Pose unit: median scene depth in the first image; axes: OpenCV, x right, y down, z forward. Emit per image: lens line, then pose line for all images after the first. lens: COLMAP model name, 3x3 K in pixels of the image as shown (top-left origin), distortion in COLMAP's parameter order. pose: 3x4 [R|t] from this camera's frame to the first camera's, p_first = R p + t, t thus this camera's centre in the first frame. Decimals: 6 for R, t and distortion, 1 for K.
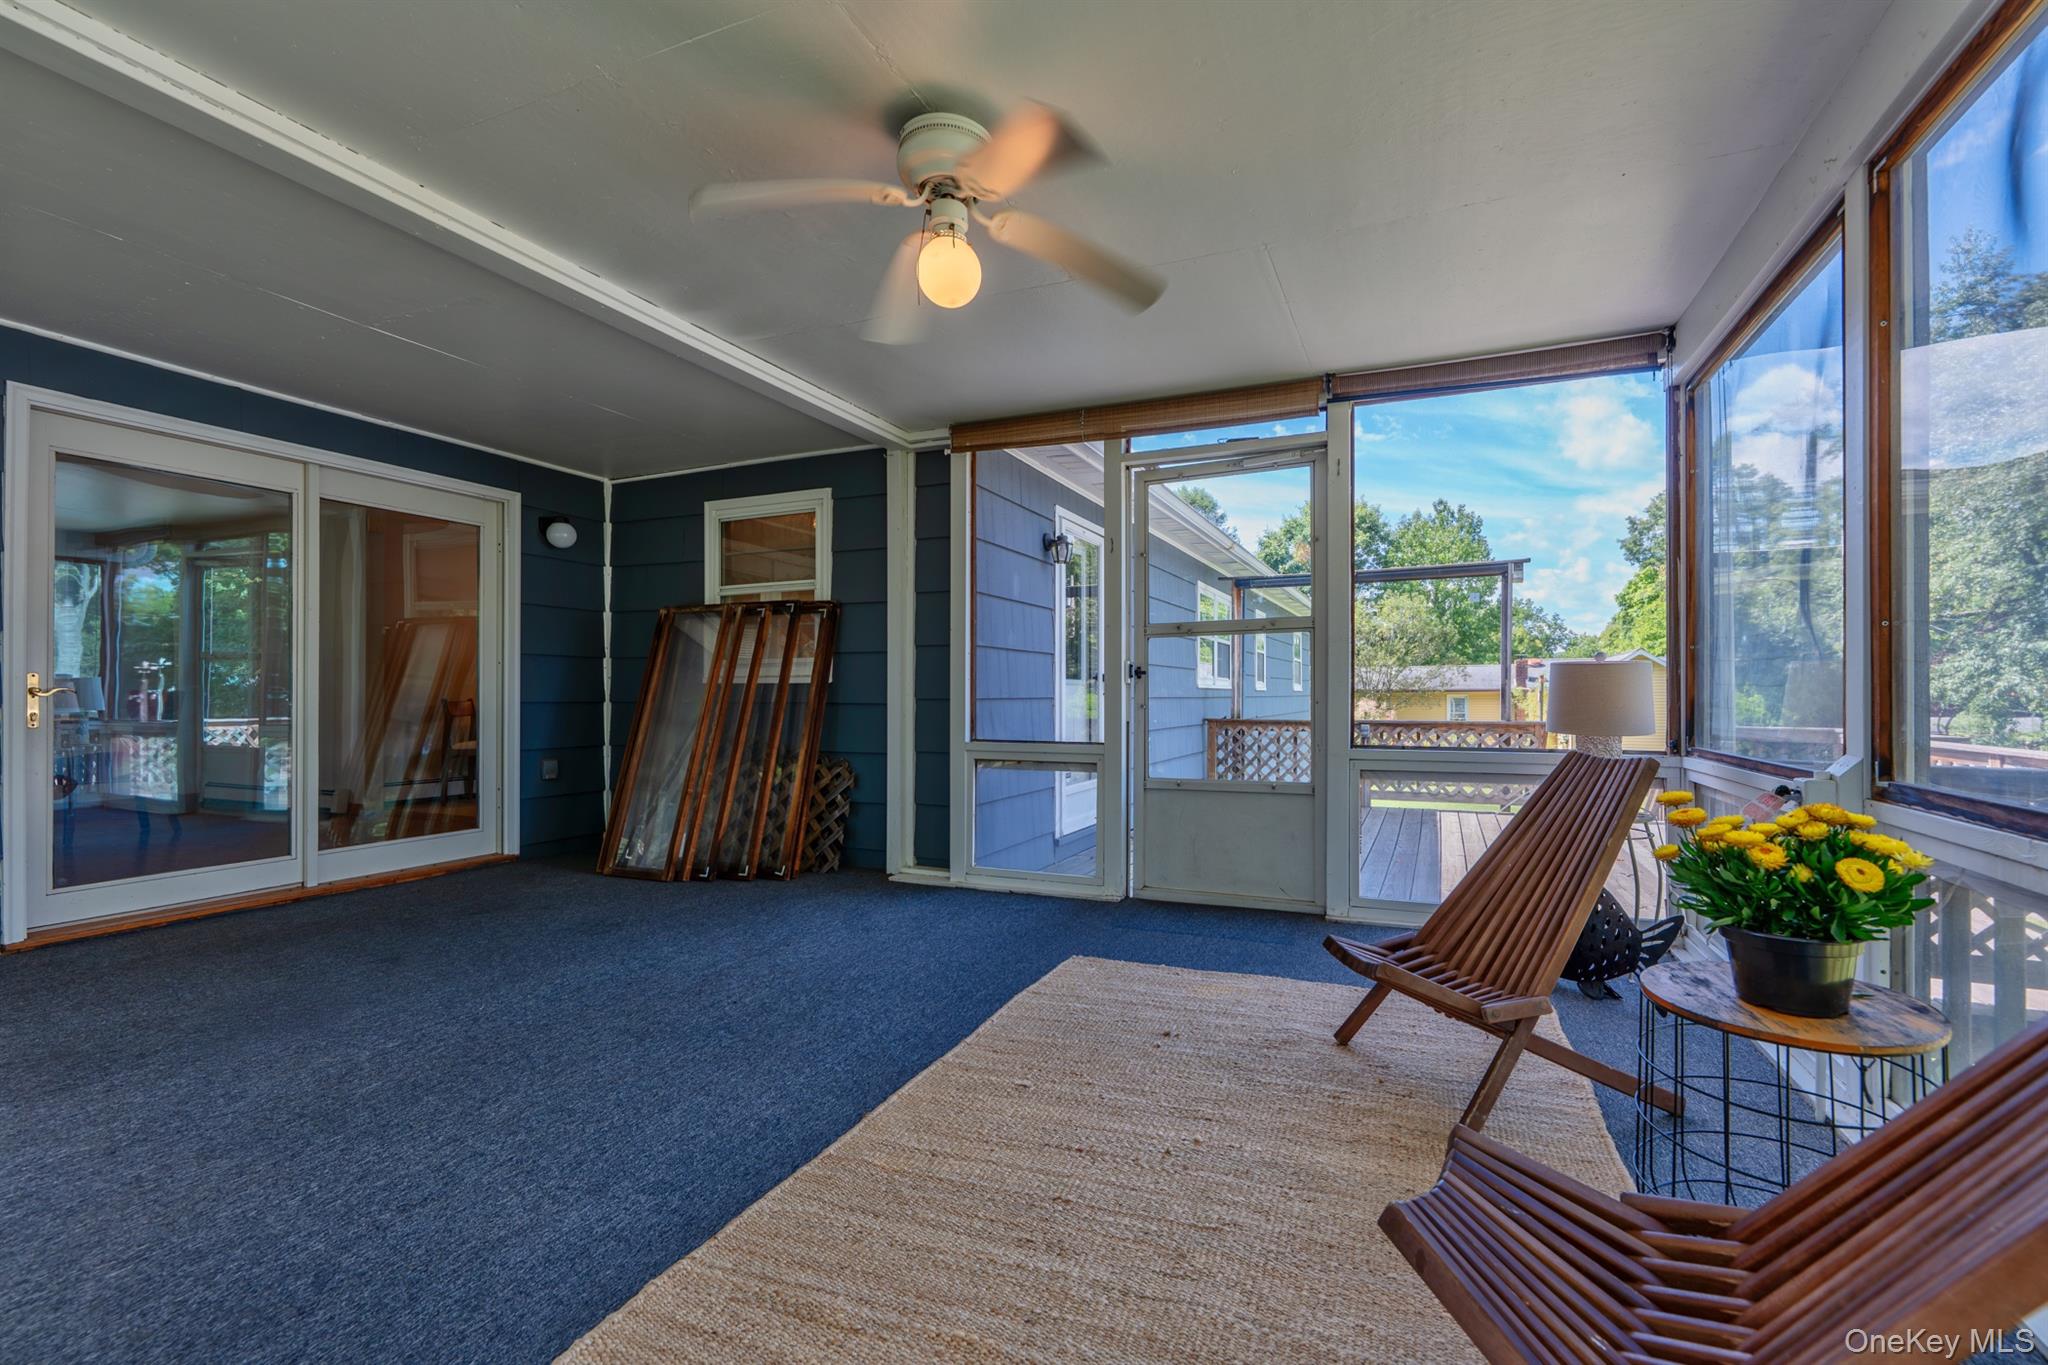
lens RADIAL K [[832.2, 0, 1077.5], [0, 832.2, 691.3], [0, 0, 1]] dist [0.005191, -0.001895]
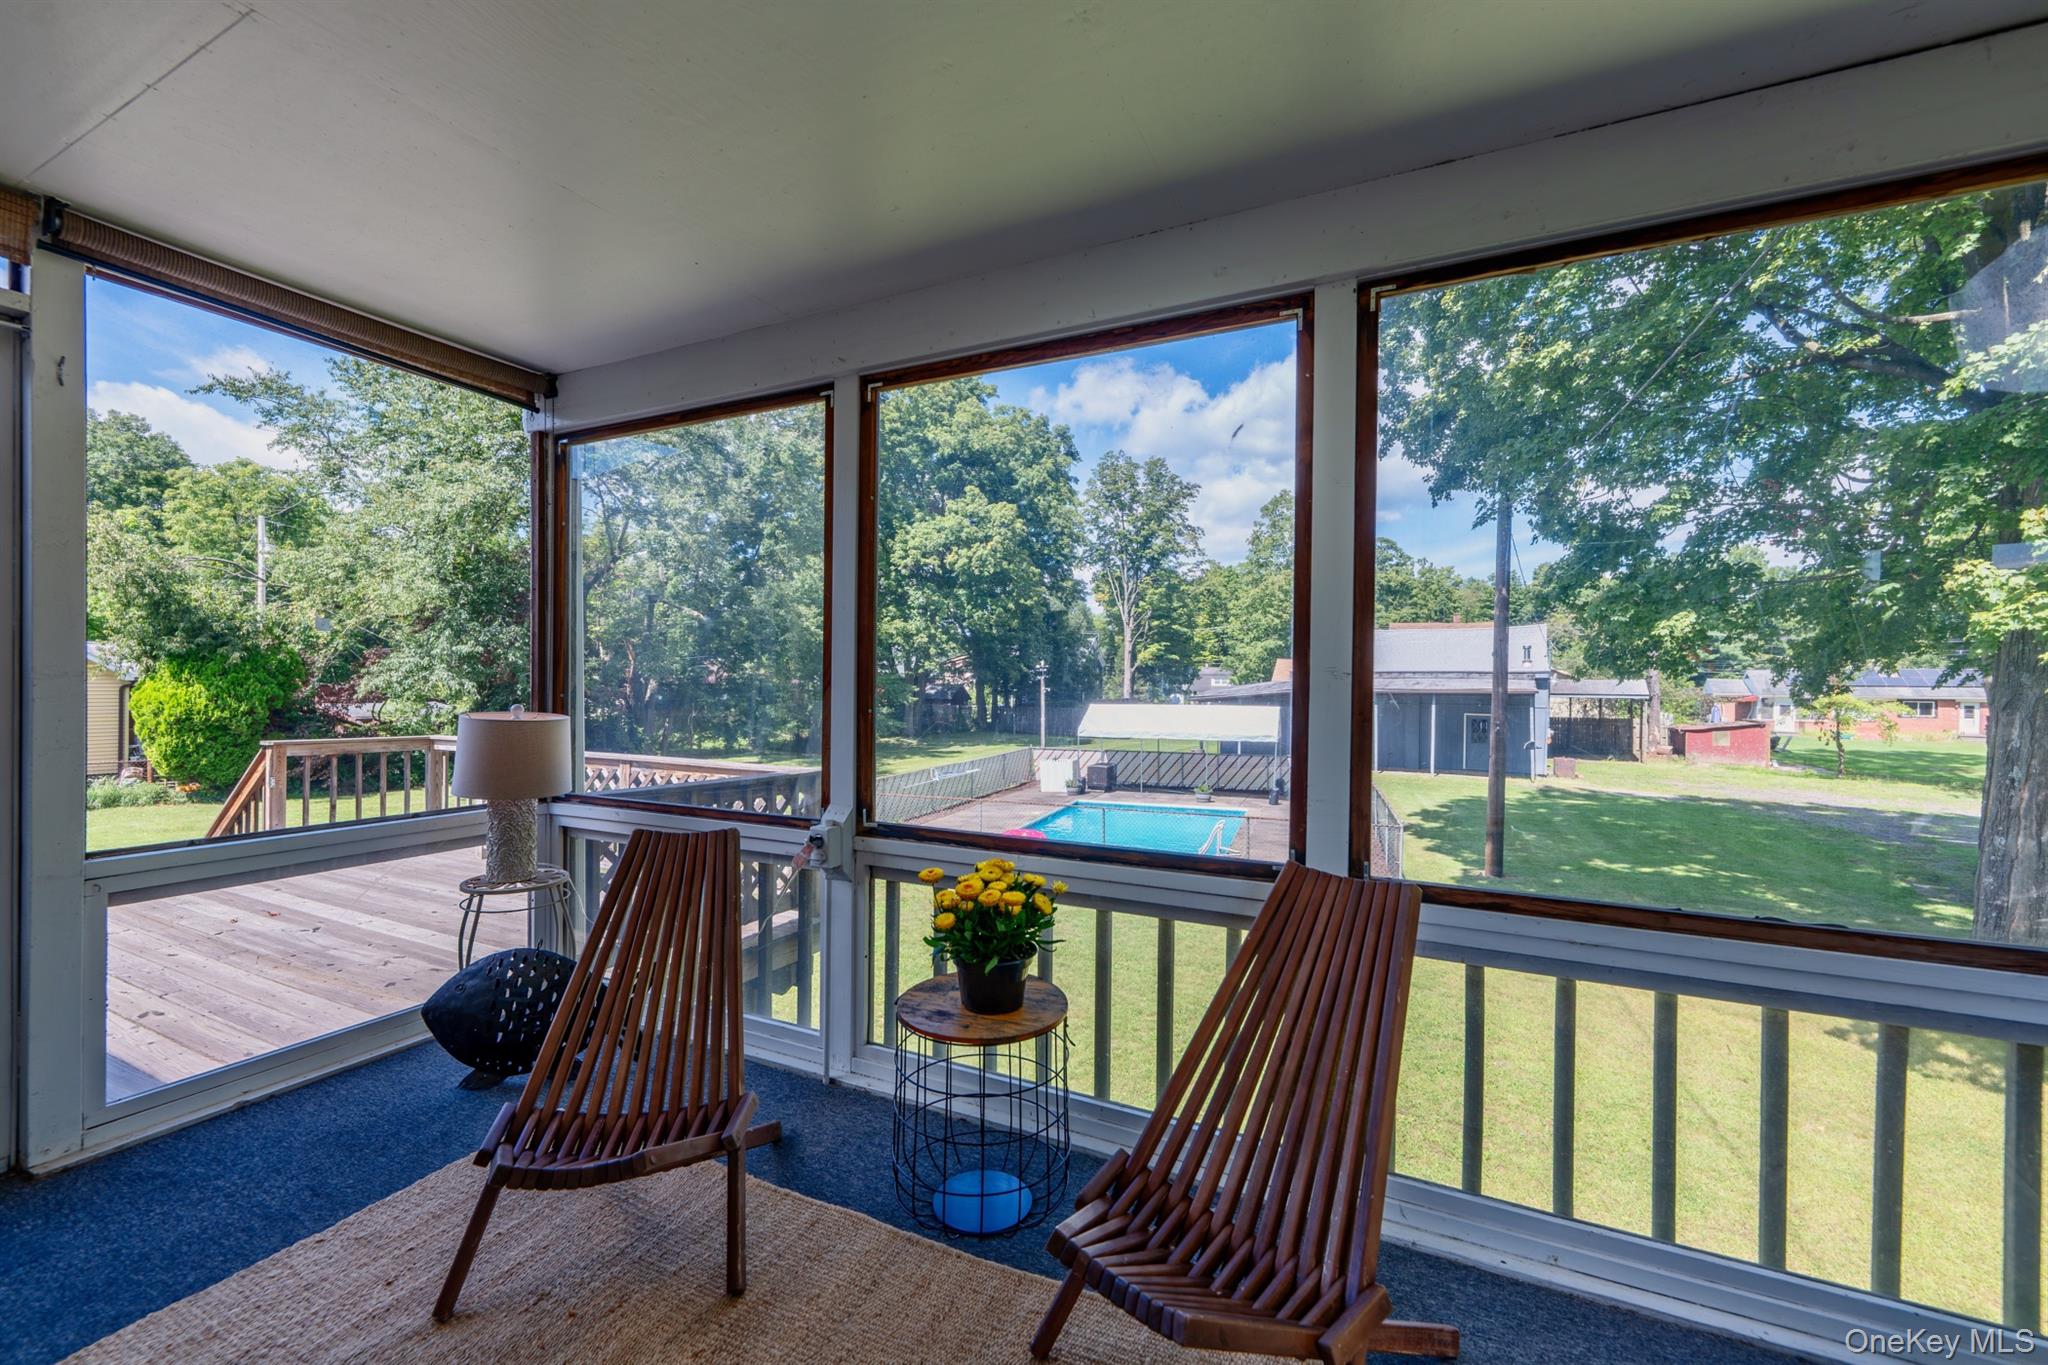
lens RADIAL K [[832.2, 0, 1014.7], [0, 832.2, 689.0], [0, 0, 1]] dist [0.005191, -0.001895]
pose [[0.097186, -0.002462, 0.995263, -0.183468], [-0.011555, 0.999927, 0.003602, -0.055826], [-0.995199, -0.011850, 0.097151, 0.275192]]
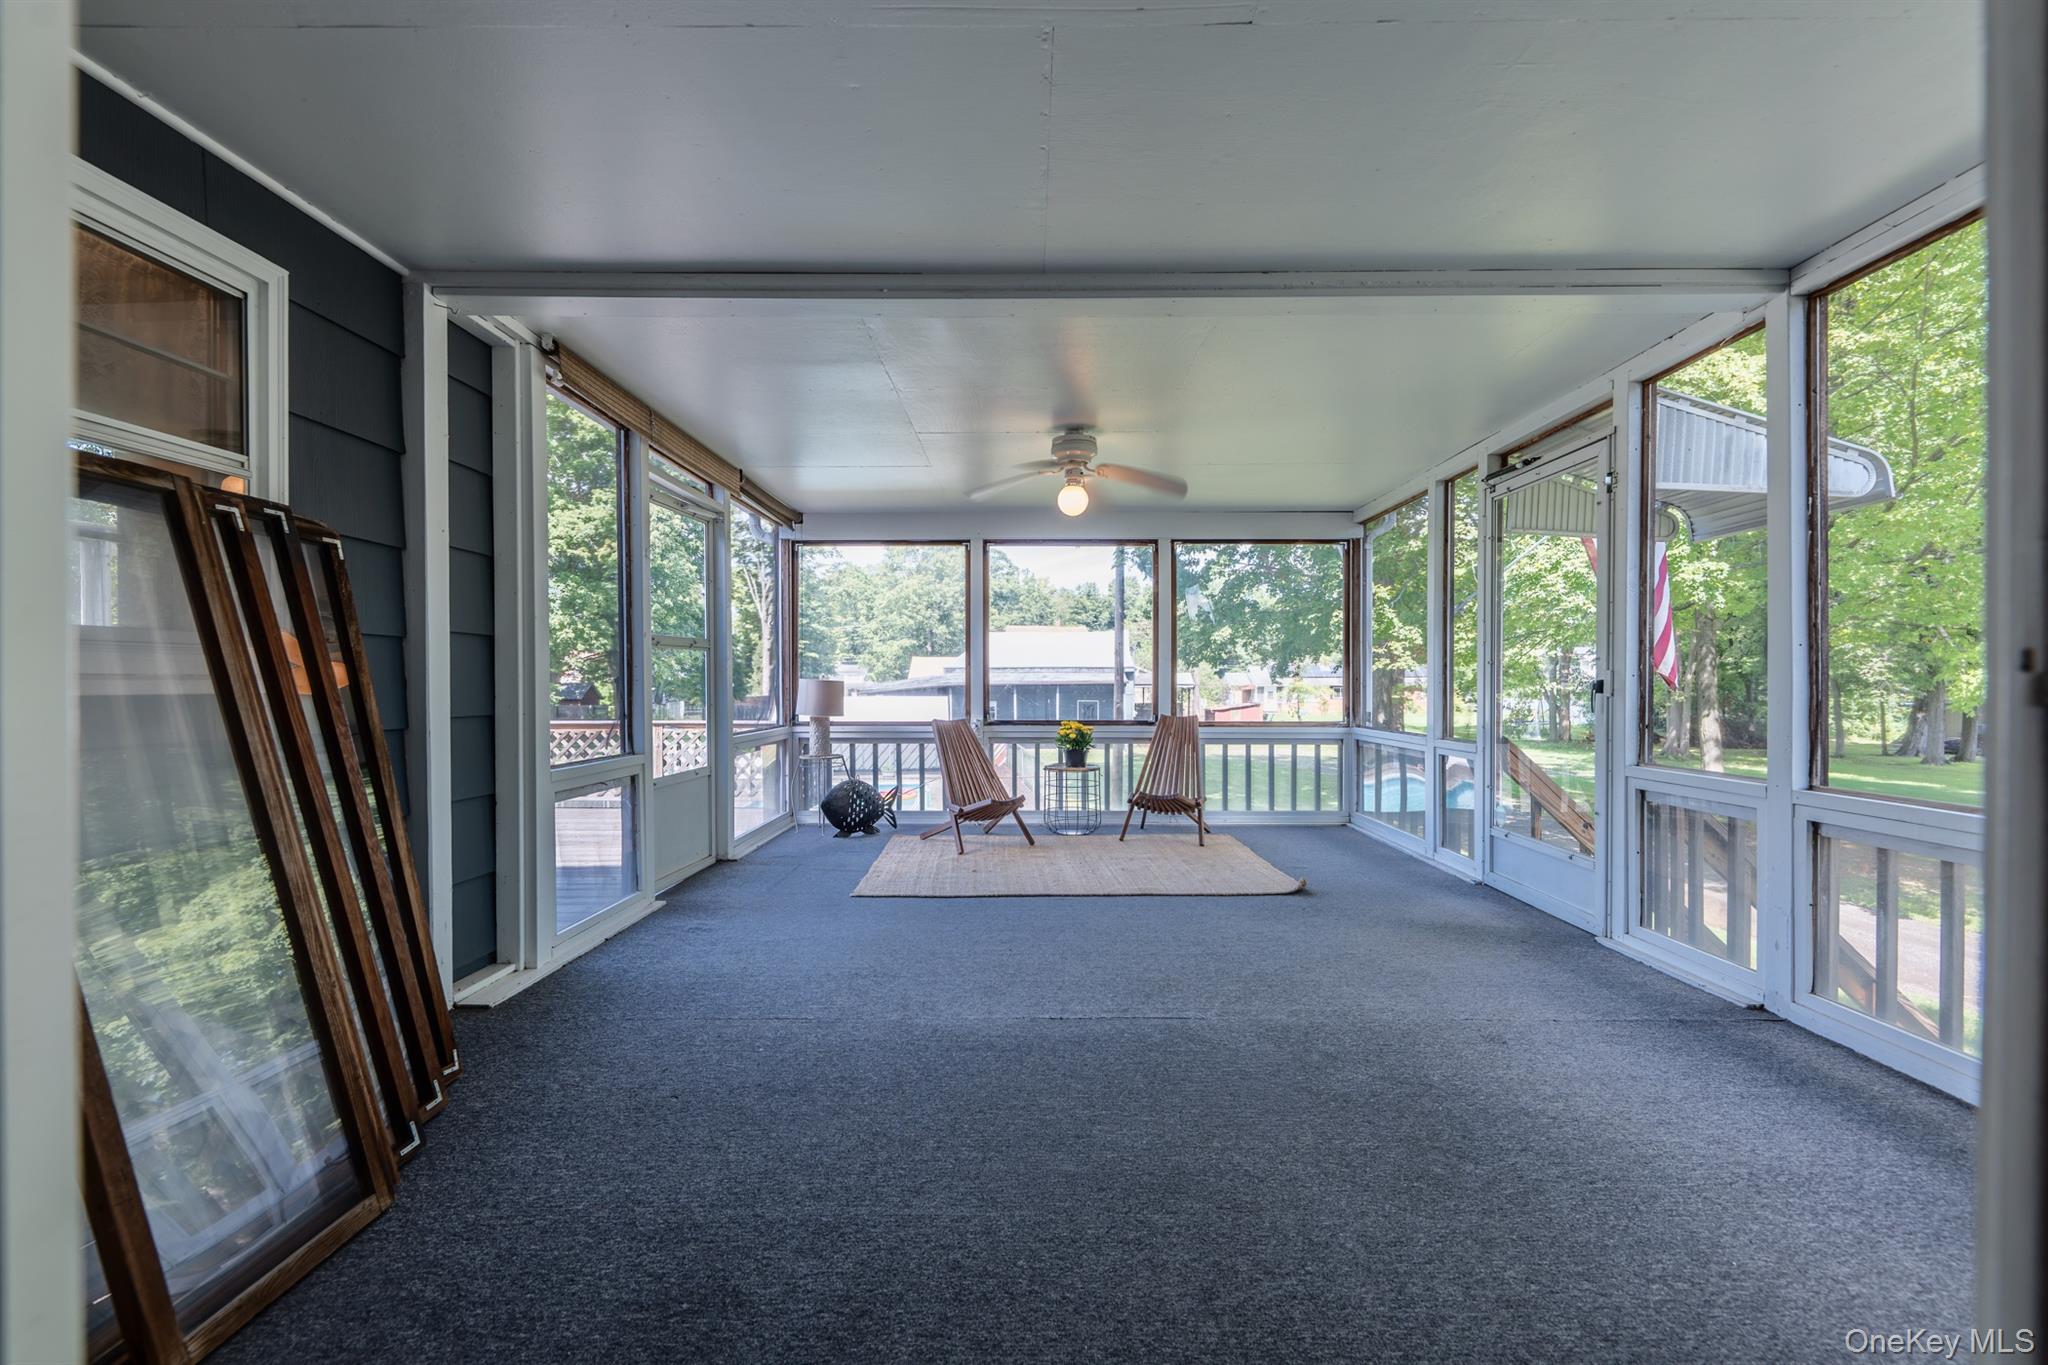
lens RADIAL K [[832.2, 0, 1021.7], [0, 832.2, 686.9], [0, 0, 1]] dist [0.005191, -0.001895]
pose [[-0.350144, -0.000096, 0.936696, -0.962736], [0.002276, 0.999997, 0.000953, -0.013639], [-0.936693, 0.002465, -0.350143, 0.859071]]
